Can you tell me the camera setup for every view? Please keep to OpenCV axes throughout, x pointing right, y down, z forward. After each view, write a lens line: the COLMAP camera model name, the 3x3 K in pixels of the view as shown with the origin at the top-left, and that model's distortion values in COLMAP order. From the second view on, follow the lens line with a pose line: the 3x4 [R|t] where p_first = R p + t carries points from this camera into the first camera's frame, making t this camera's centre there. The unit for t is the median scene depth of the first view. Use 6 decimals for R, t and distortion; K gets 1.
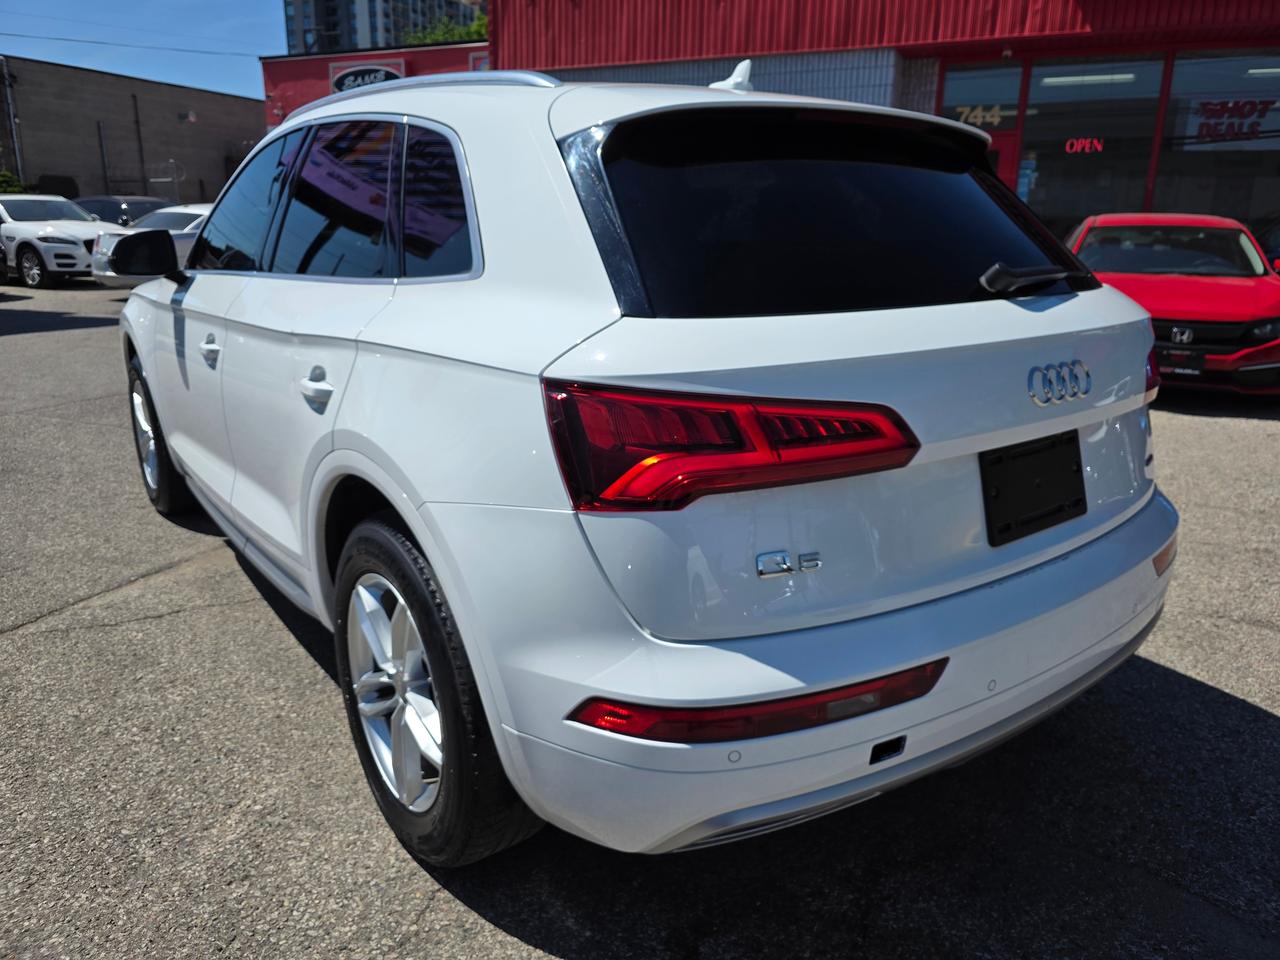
lens RADIAL K [[861.3, 0, 639.5], [0, 861.3, 471.9], [0, 0, 1]] dist [0.049338, -0.046453]
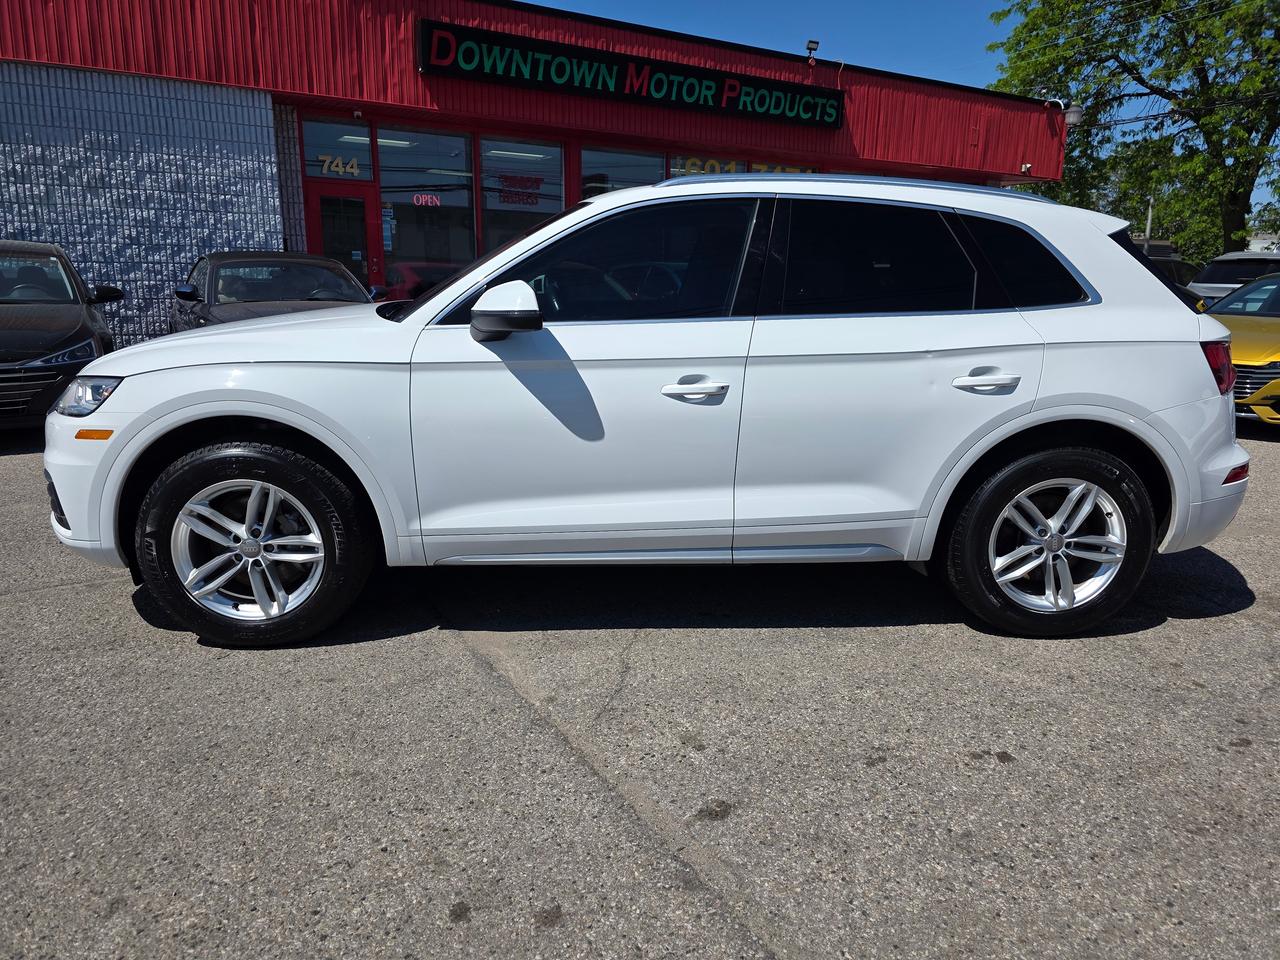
lens RADIAL K [[861.3, 0, 639.5], [0, 861.3, 471.9], [0, 0, 1]] dist [0.049338, -0.046453]
pose [[0.558651, -0.187574, 0.807914, -0.369535], [0.217197, 0.973184, 0.075759, -0.034873], [-0.800459, 0.133153, 0.584410, 0.111945]]
